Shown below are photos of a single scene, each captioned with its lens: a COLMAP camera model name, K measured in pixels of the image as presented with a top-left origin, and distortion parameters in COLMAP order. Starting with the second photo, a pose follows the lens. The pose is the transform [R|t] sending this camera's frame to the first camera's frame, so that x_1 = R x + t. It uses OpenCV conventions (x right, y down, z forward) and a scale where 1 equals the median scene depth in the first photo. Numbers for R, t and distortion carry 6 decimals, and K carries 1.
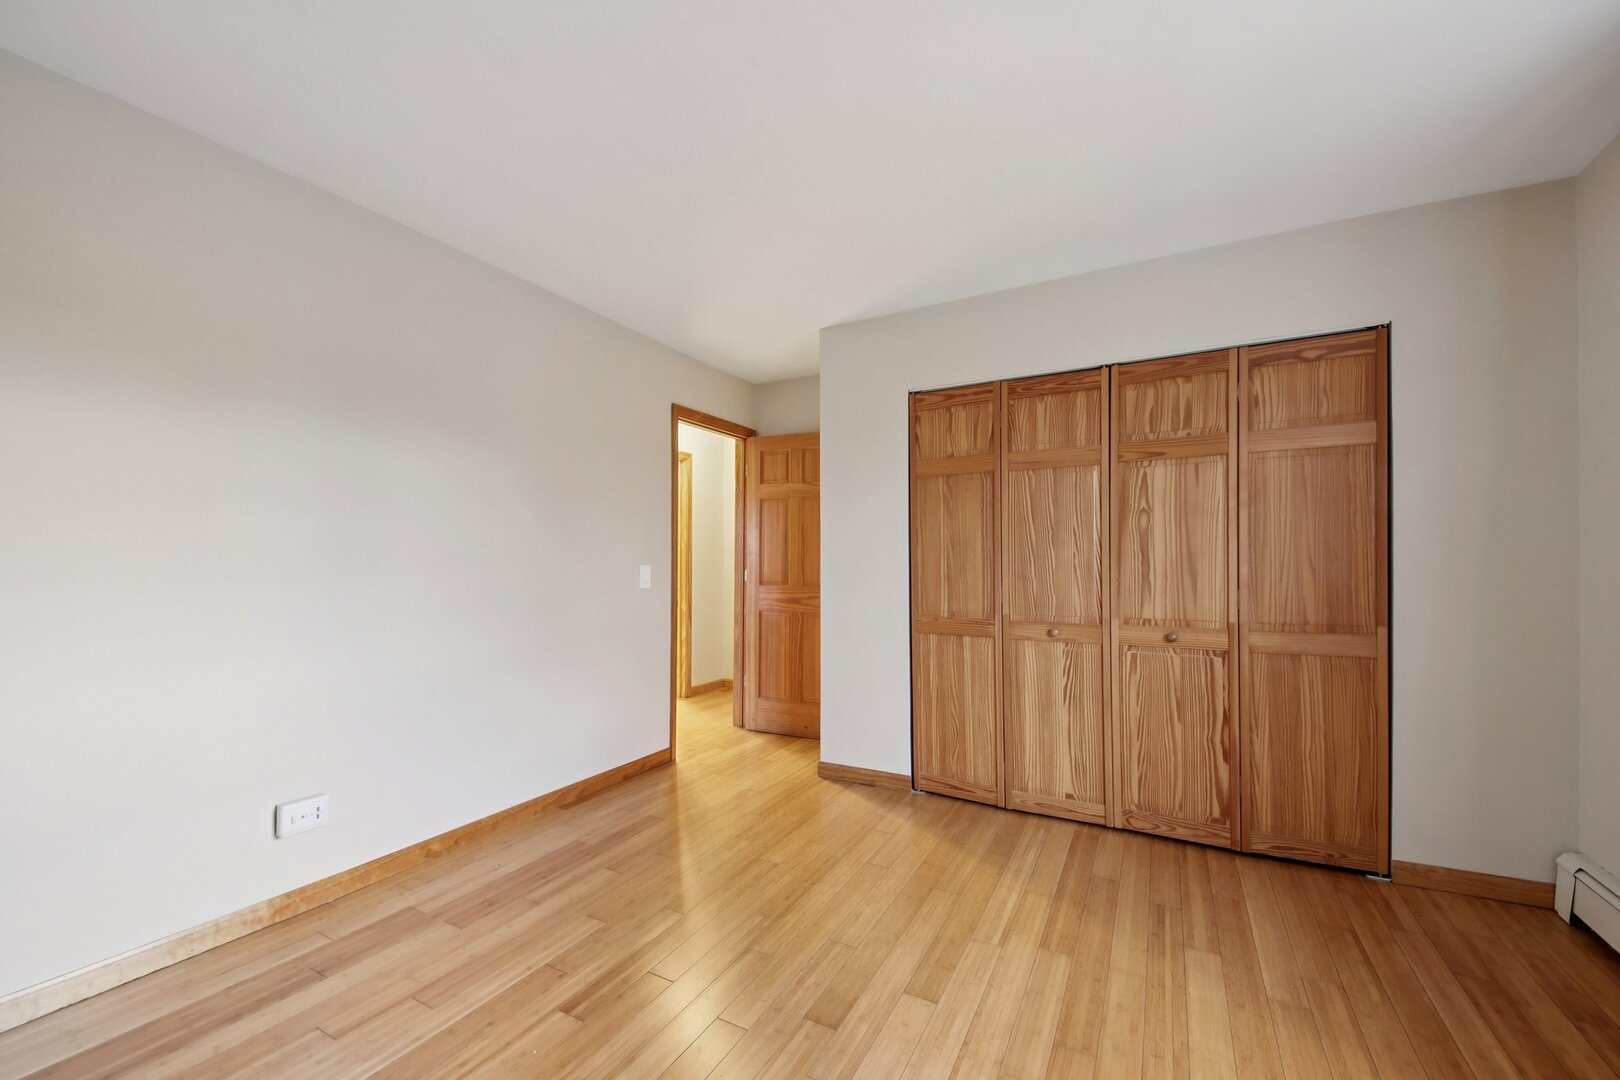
lens RADIAL K [[644.6, 0, 825.6], [0, 644.6, 564.1], [0, 0, 1]] dist [0.060909, -0.036094]
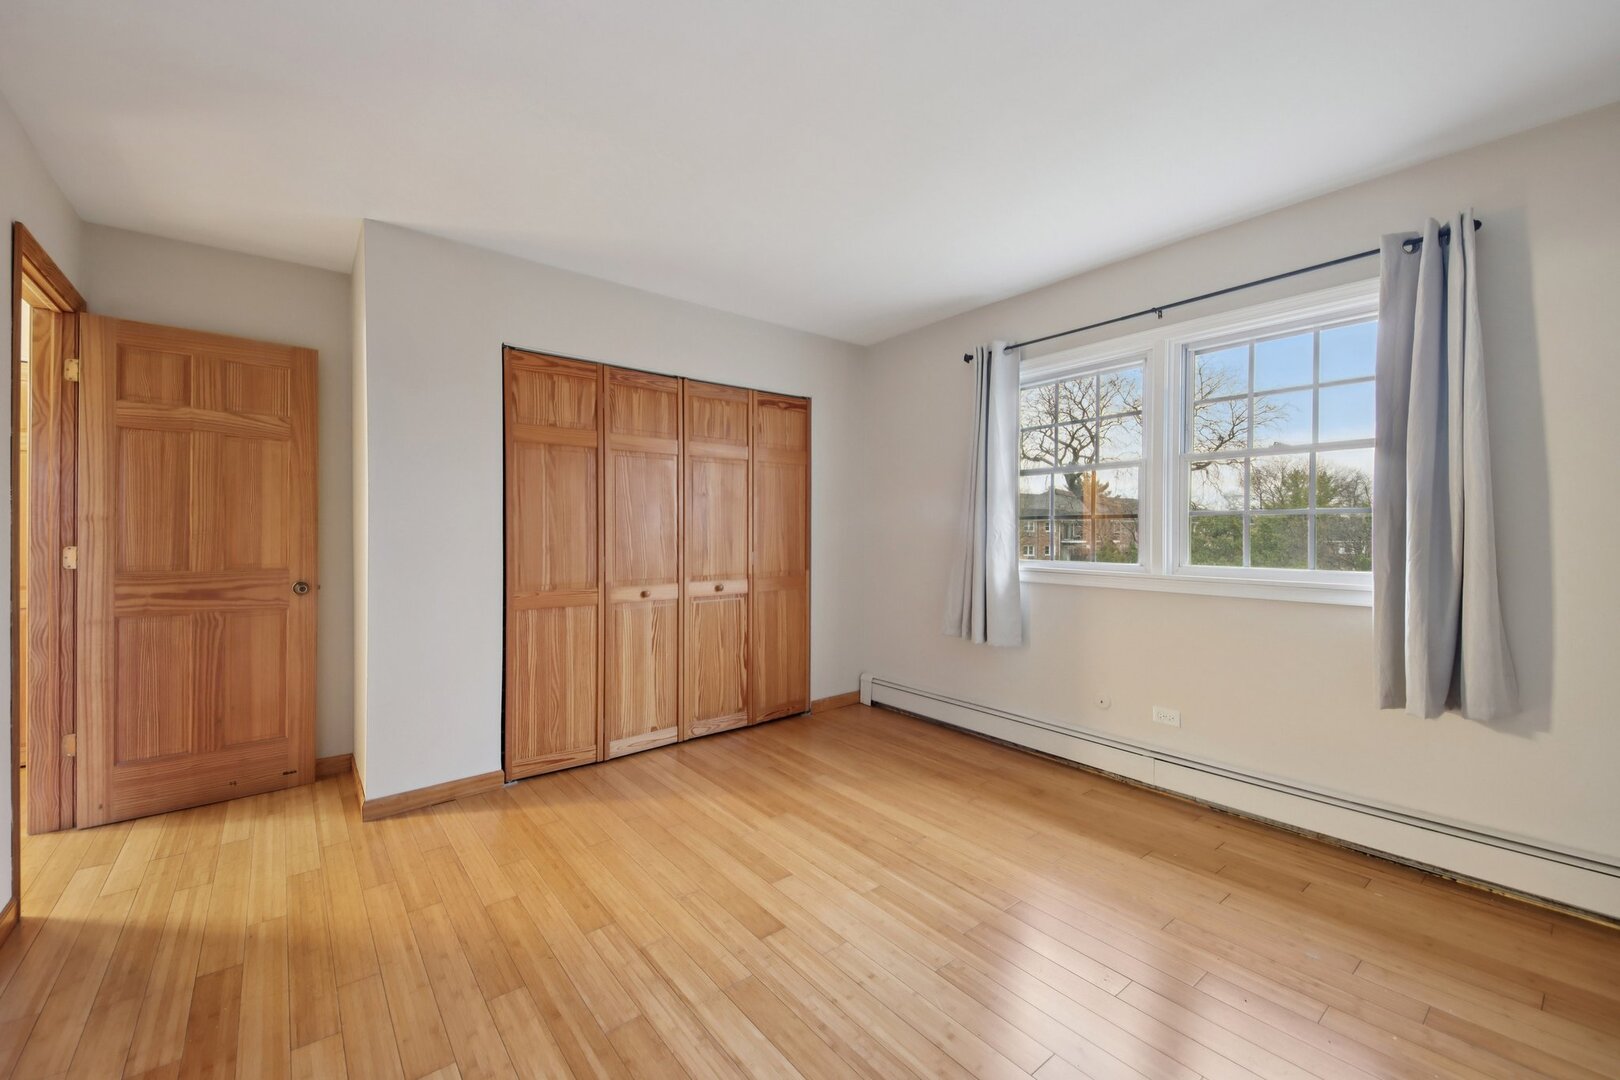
lens RADIAL K [[627.6, 0, 801.6], [0, 627.6, 542.0], [0, 0, 1]] dist [0.069992, -0.032943]
pose [[0.397149, -0.013183, 0.917660, -0.579273], [0.003721, 0.999912, 0.012754, -0.000865], [-0.917747, -0.001651, 0.397163, 0.291750]]
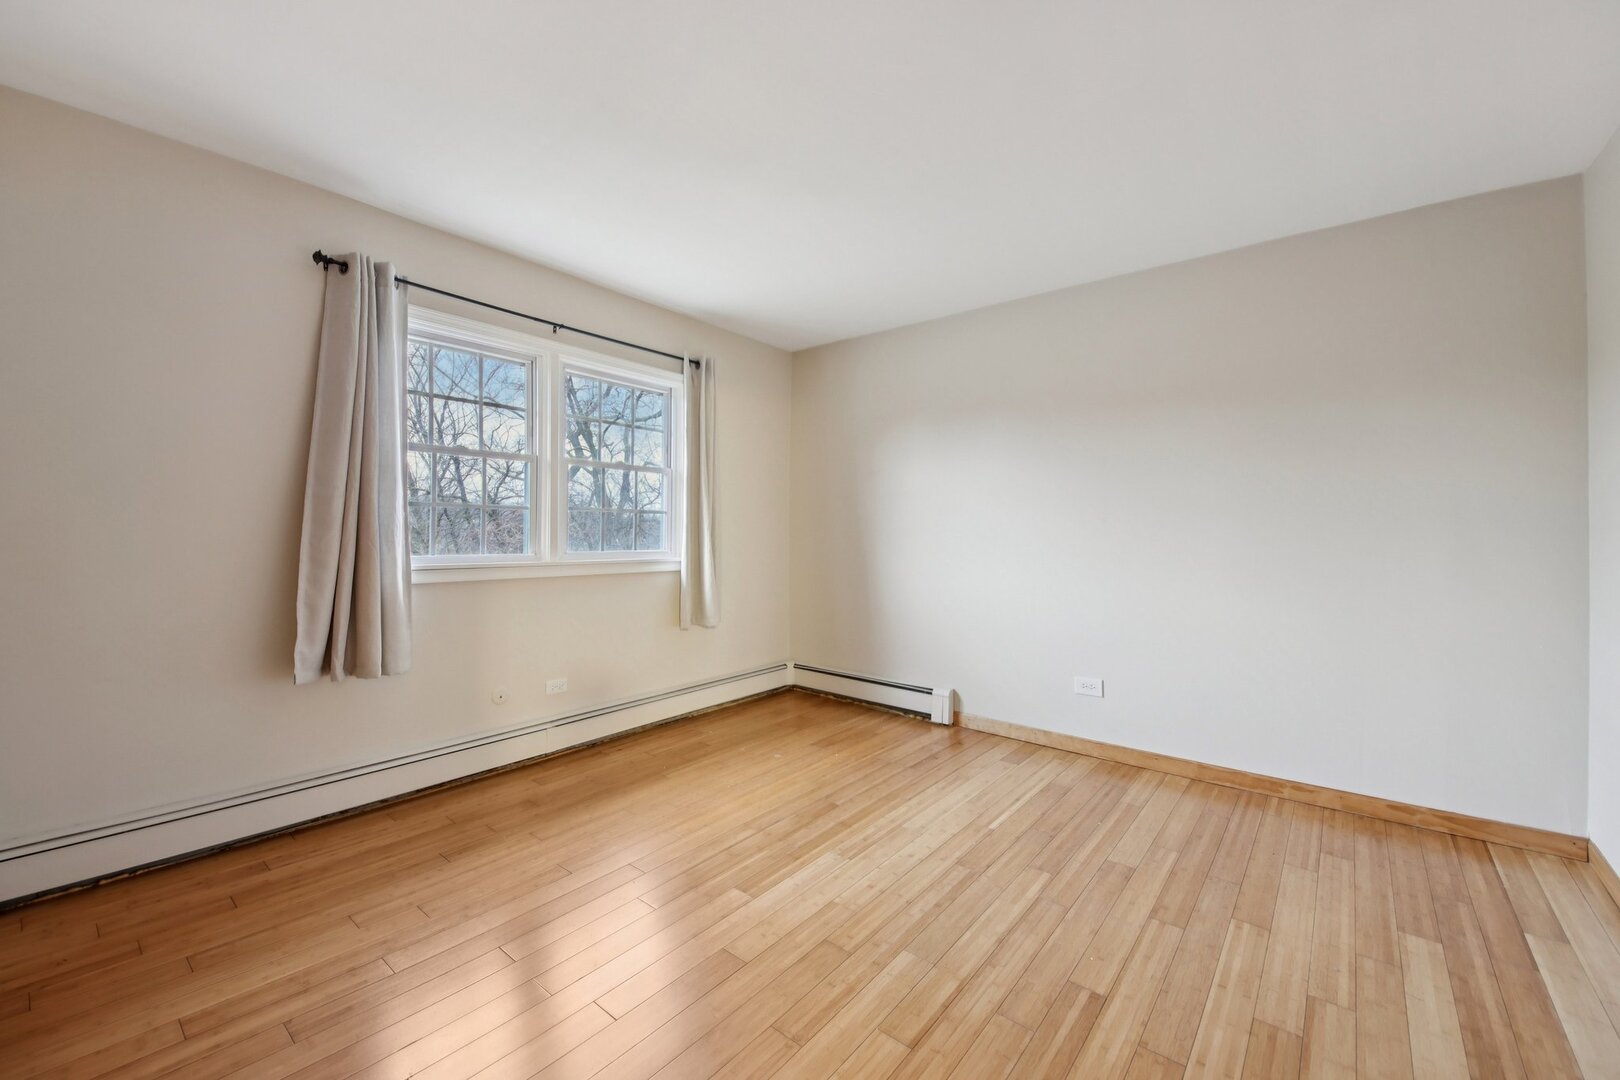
lens RADIAL K [[627.6, 0, 801.6], [0, 627.6, 542.0], [0, 0, 1]] dist [0.069992, -0.032943]
pose [[-0.974595, -0.015859, 0.223414, -0.101861], [-0.010517, 0.999630, 0.025080, -0.003243], [-0.223729, 0.022093, -0.974401, 1.173017]]
